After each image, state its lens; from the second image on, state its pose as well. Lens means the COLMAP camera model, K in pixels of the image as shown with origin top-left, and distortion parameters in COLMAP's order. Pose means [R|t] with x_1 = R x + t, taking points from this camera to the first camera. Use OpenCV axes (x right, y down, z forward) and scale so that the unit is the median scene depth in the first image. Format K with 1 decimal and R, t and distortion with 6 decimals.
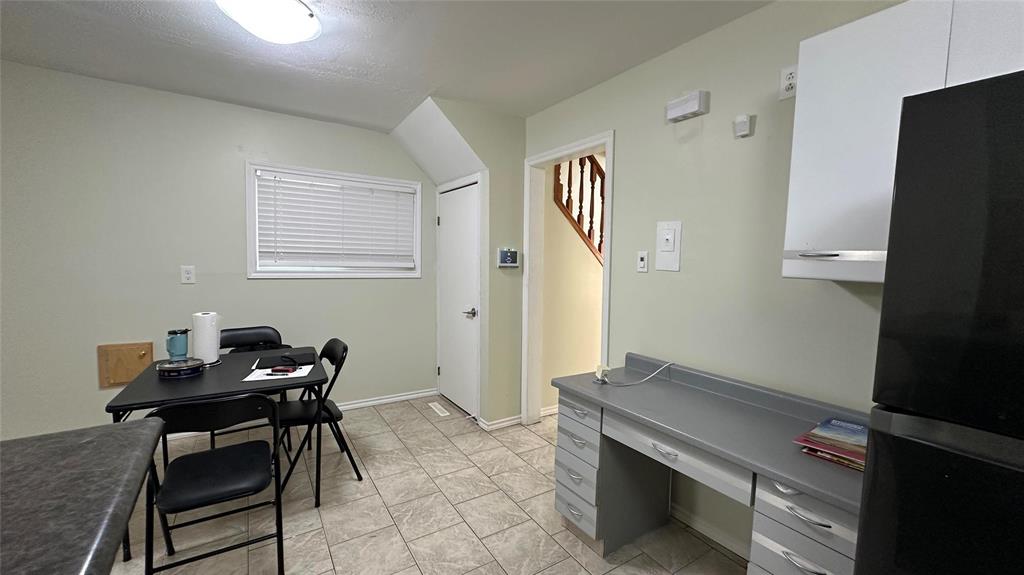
lens RADIAL K [[405.7, 0, 512.0], [0, 405.7, 287.5], [0, 0, 1]] dist [-0.002877, -0.000076]
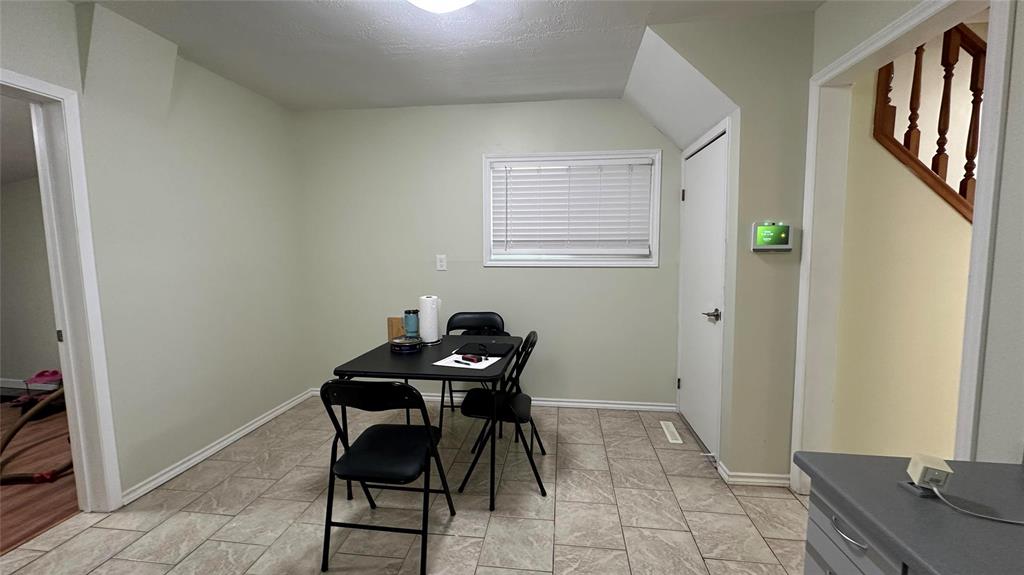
lens RADIAL K [[405.7, 0, 512.0], [0, 405.7, 287.5], [0, 0, 1]] dist [-0.002877, -0.000076]
pose [[0.766224, 0.036723, -0.641524, 0.094432], [-0.023391, 0.999298, 0.029266, 0.000472], [0.642148, -0.007418, 0.766545, 0.224235]]
